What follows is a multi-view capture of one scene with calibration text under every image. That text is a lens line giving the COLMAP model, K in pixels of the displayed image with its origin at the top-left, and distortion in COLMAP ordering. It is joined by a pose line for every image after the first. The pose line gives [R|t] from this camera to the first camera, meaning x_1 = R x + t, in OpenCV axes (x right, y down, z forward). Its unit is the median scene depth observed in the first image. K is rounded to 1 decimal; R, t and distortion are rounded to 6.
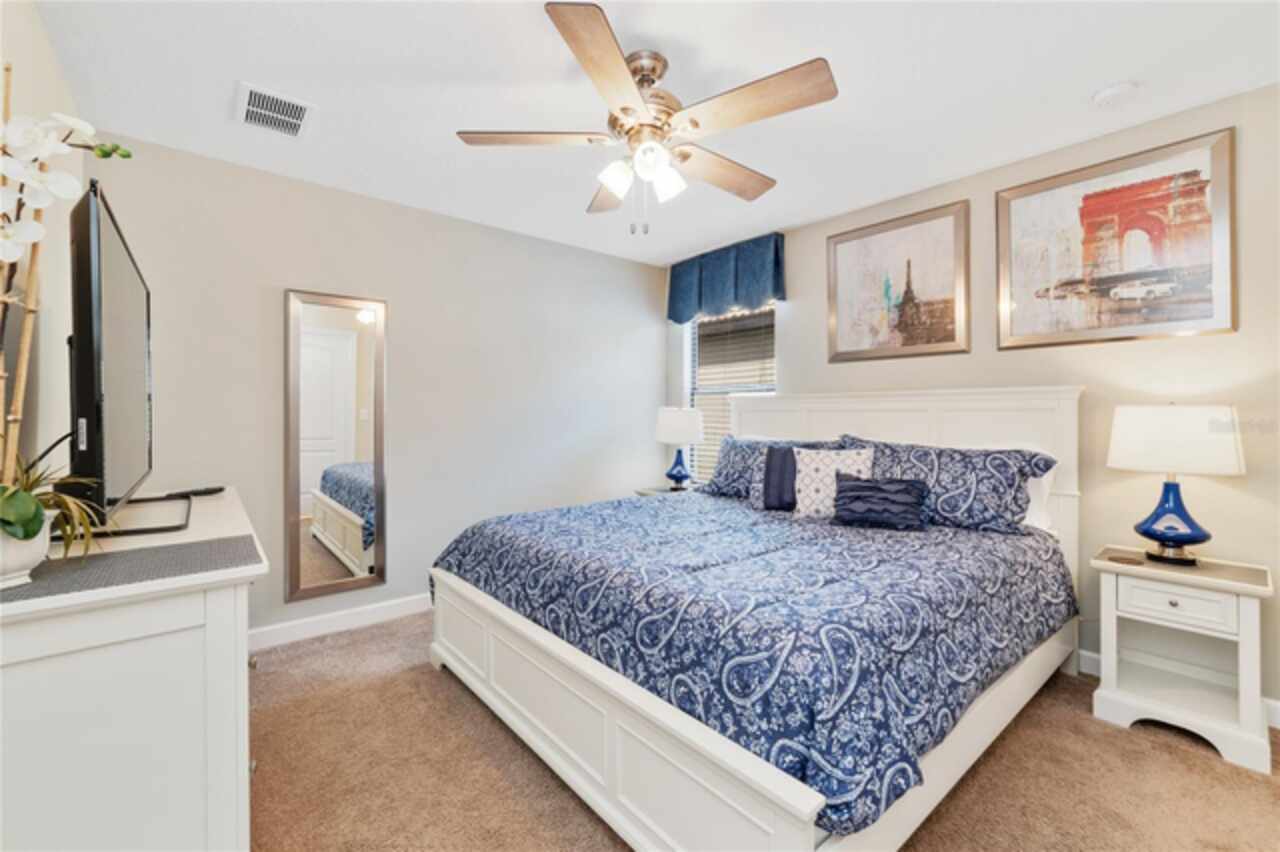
lens RADIAL K [[531.6, 0, 645.9], [0, 531.6, 420.8], [0, 0, 1]] dist [-0.015538, -0.000195]
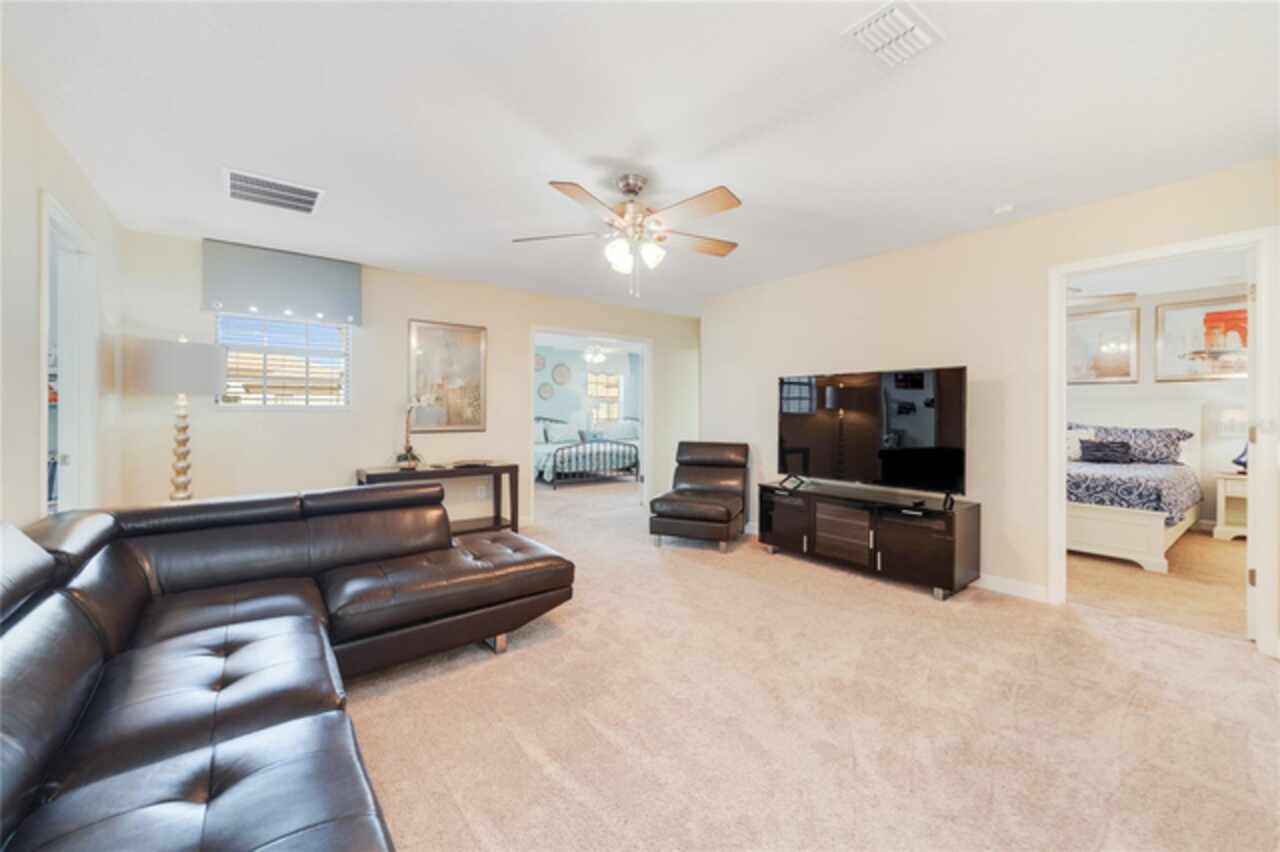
lens RADIAL K [[507.1, 0, 633.3], [0, 507.1, 420.9], [0, 0, 1]] dist [-0.009223, 0.000569]
pose [[0.998460, 0.004825, -0.055263, -1.476243], [-0.003812, 0.999823, 0.018413, -0.009338], [0.055343, -0.018174, 0.998302, -1.264114]]
